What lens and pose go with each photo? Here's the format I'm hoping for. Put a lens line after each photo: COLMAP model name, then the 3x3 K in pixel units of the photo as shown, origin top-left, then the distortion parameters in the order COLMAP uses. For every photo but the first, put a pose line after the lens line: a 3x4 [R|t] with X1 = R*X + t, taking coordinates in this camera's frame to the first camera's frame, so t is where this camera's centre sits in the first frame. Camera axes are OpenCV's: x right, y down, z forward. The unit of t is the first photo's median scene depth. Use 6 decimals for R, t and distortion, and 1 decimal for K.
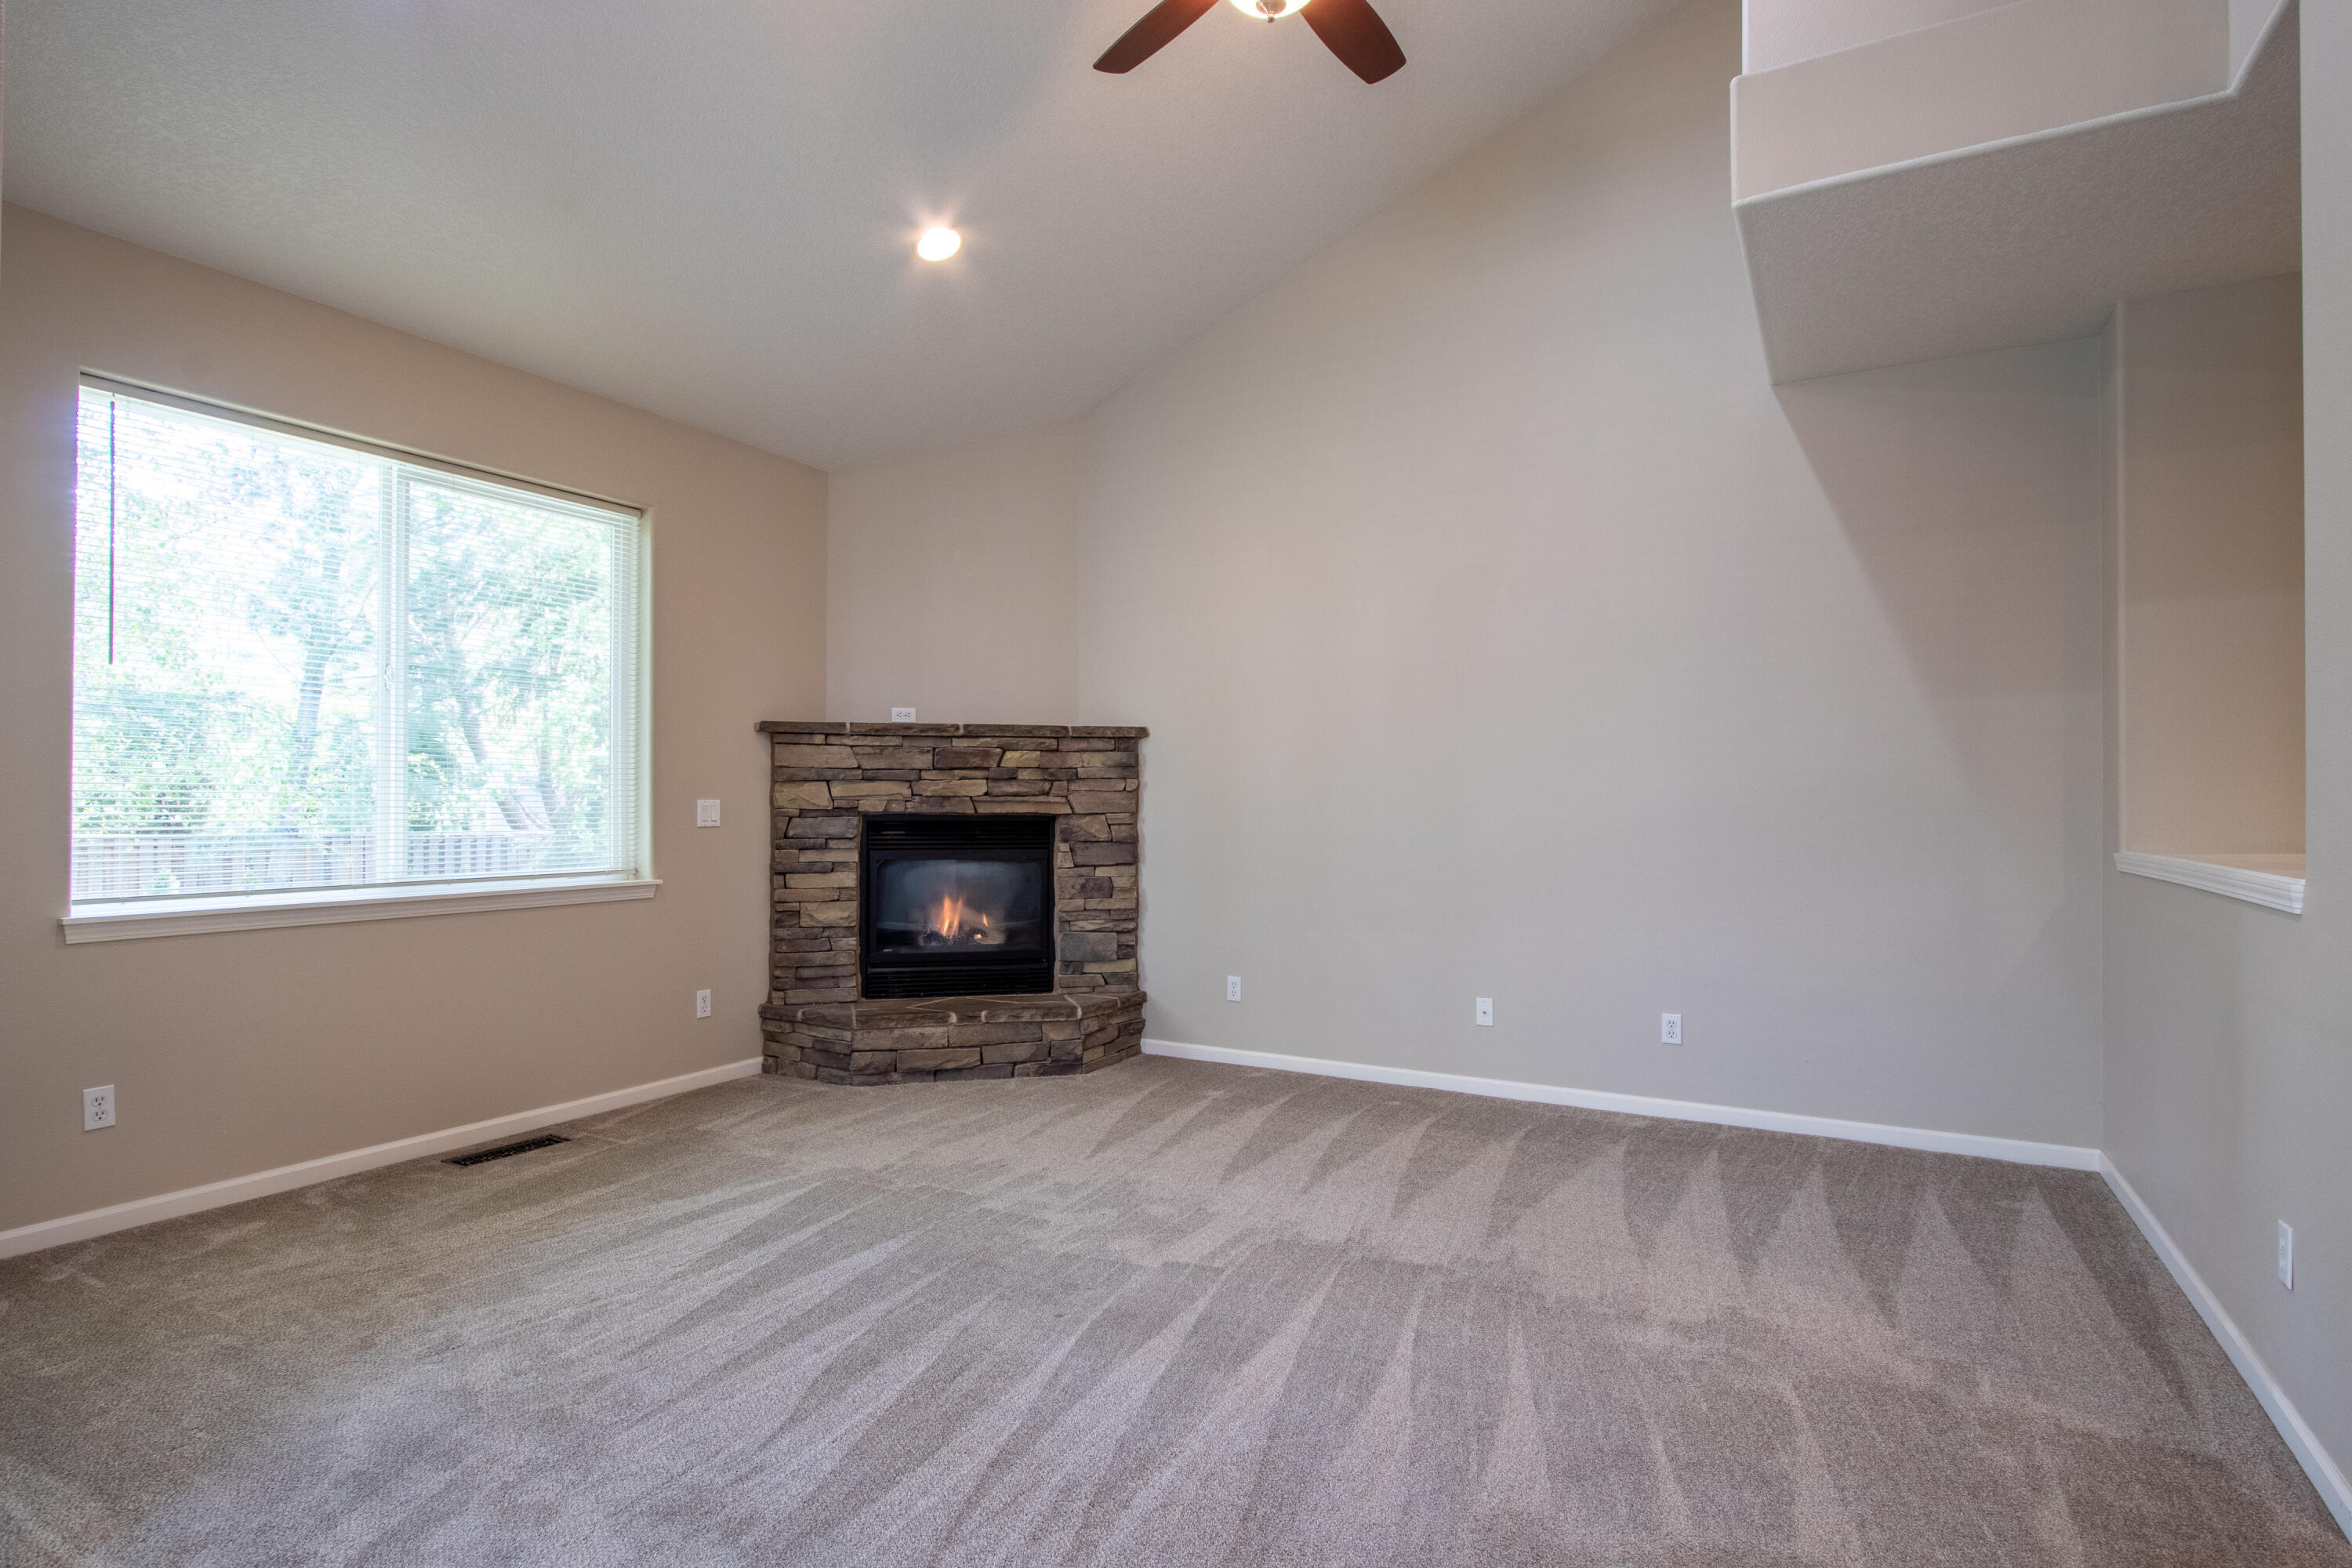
lens RADIAL K [[1196.3, 0, 1150.3], [0, 1196.3, 794.2], [0, 0, 1]] dist [-0.023041, 0.006618]
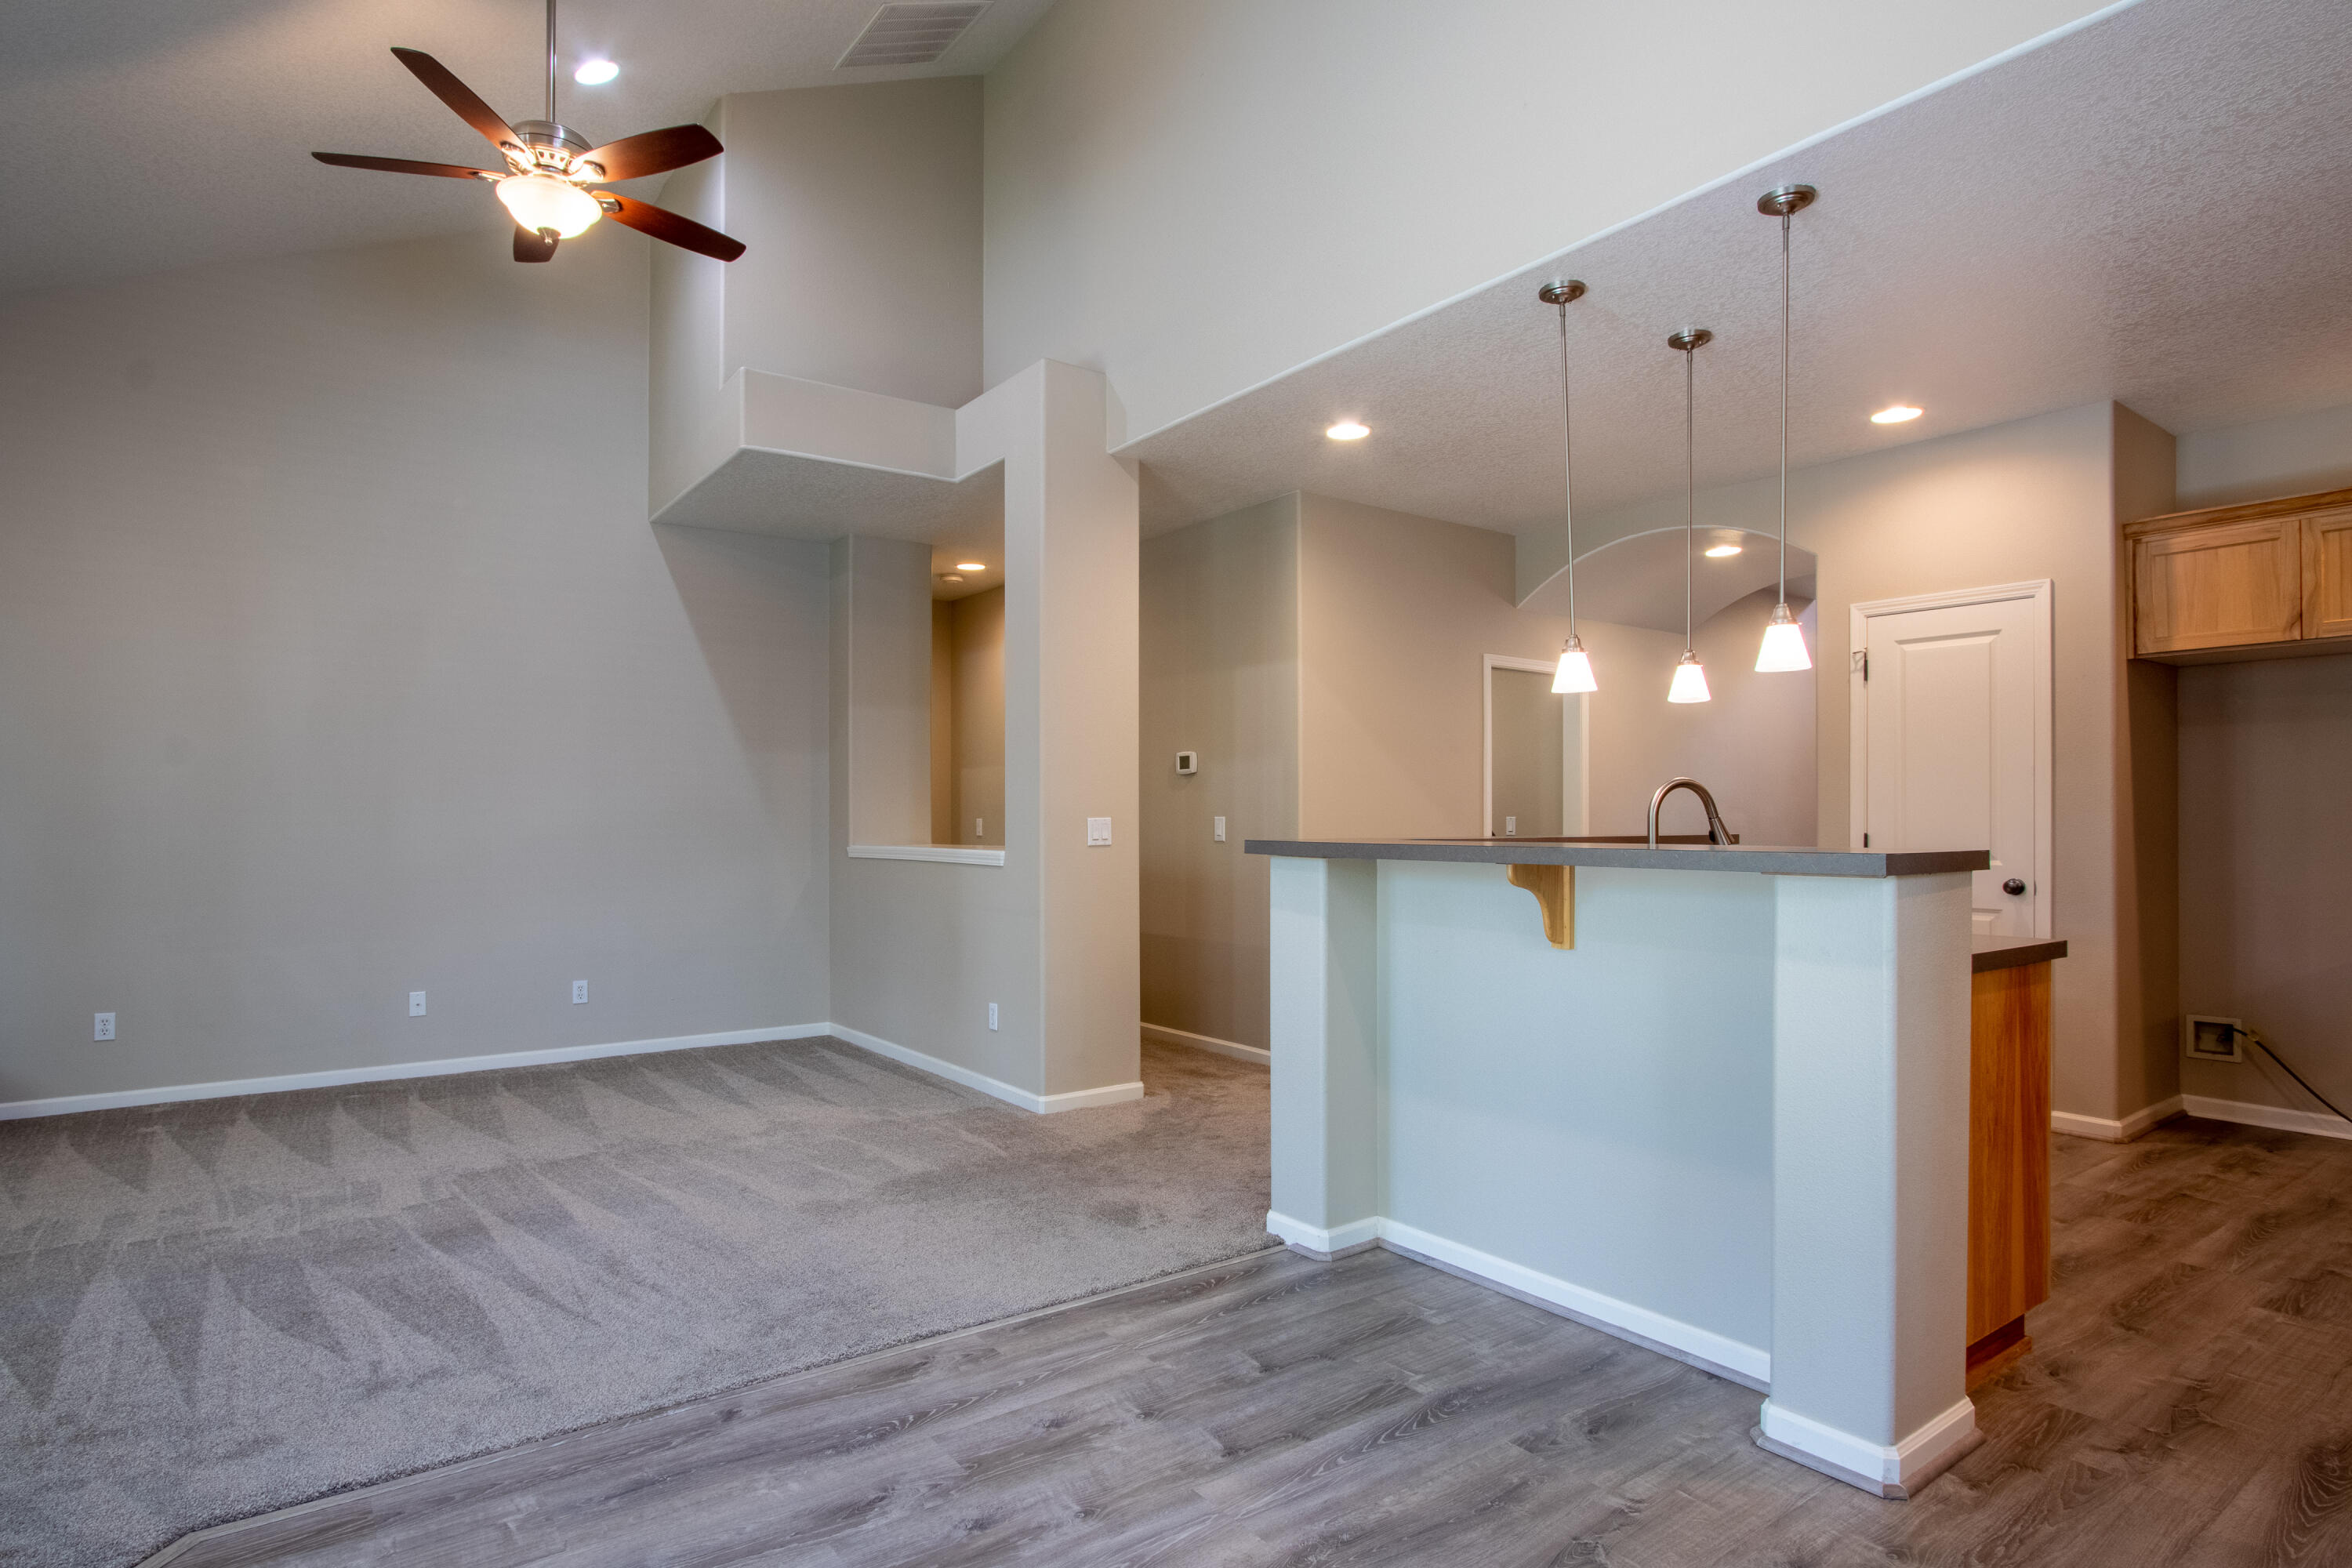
lens RADIAL K [[1228.5, 0, 1119.7], [0, 1228.5, 816.5], [0, 0, 1]] dist [-0.013180, 0.000109]
pose [[0.420471, -0.002777, 0.907302, -0.540300], [-0.001202, 0.999993, 0.003617, -0.002391], [-0.907305, -0.002612, 0.420465, -0.109710]]
